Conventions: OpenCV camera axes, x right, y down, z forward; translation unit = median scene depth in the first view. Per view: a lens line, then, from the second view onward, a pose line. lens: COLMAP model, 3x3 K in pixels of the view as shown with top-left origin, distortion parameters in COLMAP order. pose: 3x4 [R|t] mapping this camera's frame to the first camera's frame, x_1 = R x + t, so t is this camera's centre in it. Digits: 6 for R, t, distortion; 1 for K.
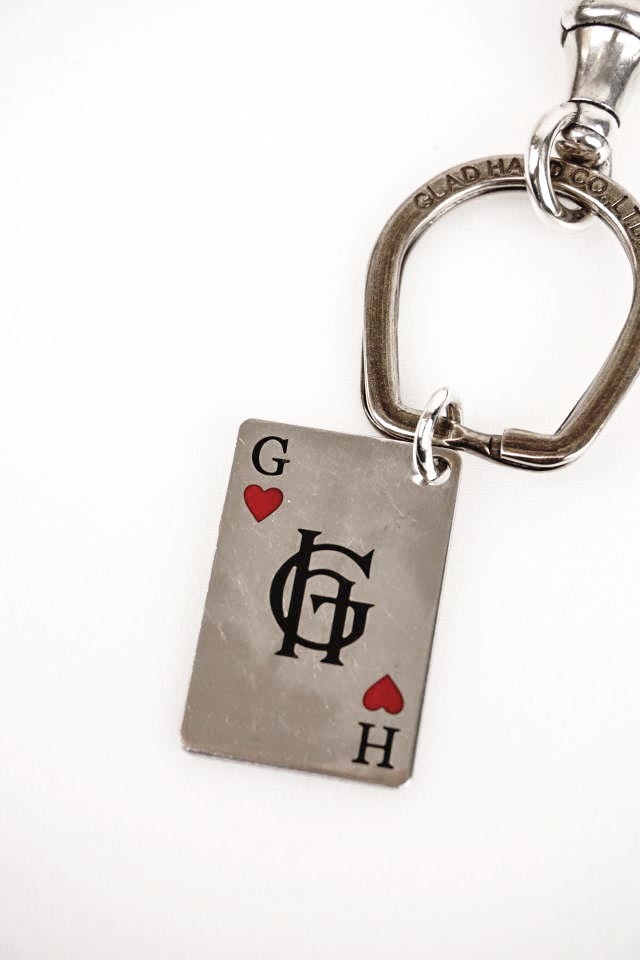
lens RADIAL K [[2115.8, 0, 321.0], [0, 2115.8, 484.3], [0, 0, 1]] dist [0.088830, 0.000000]
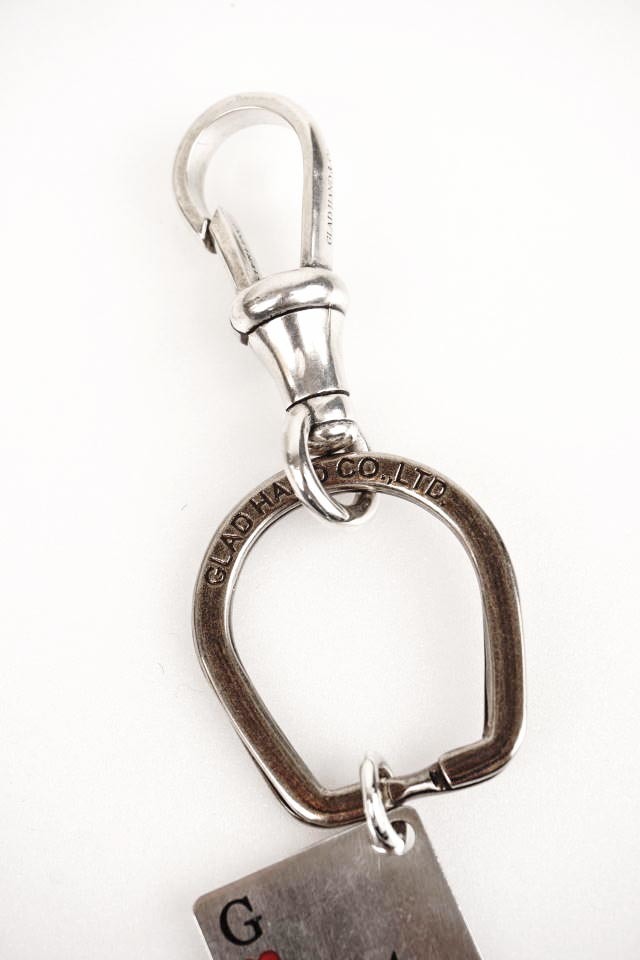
lens RADIAL K [[2115.8, 0, 315.4], [0, 2115.8, 483.8], [0, 0, 1]] dist [0.088830, 0.000000]
pose [[0.831352, -0.522724, 0.188712, -0.070866], [0.510772, 0.852493, 0.111214, -0.259928], [-0.219010, 0.003931, 0.975715, 0.102073]]
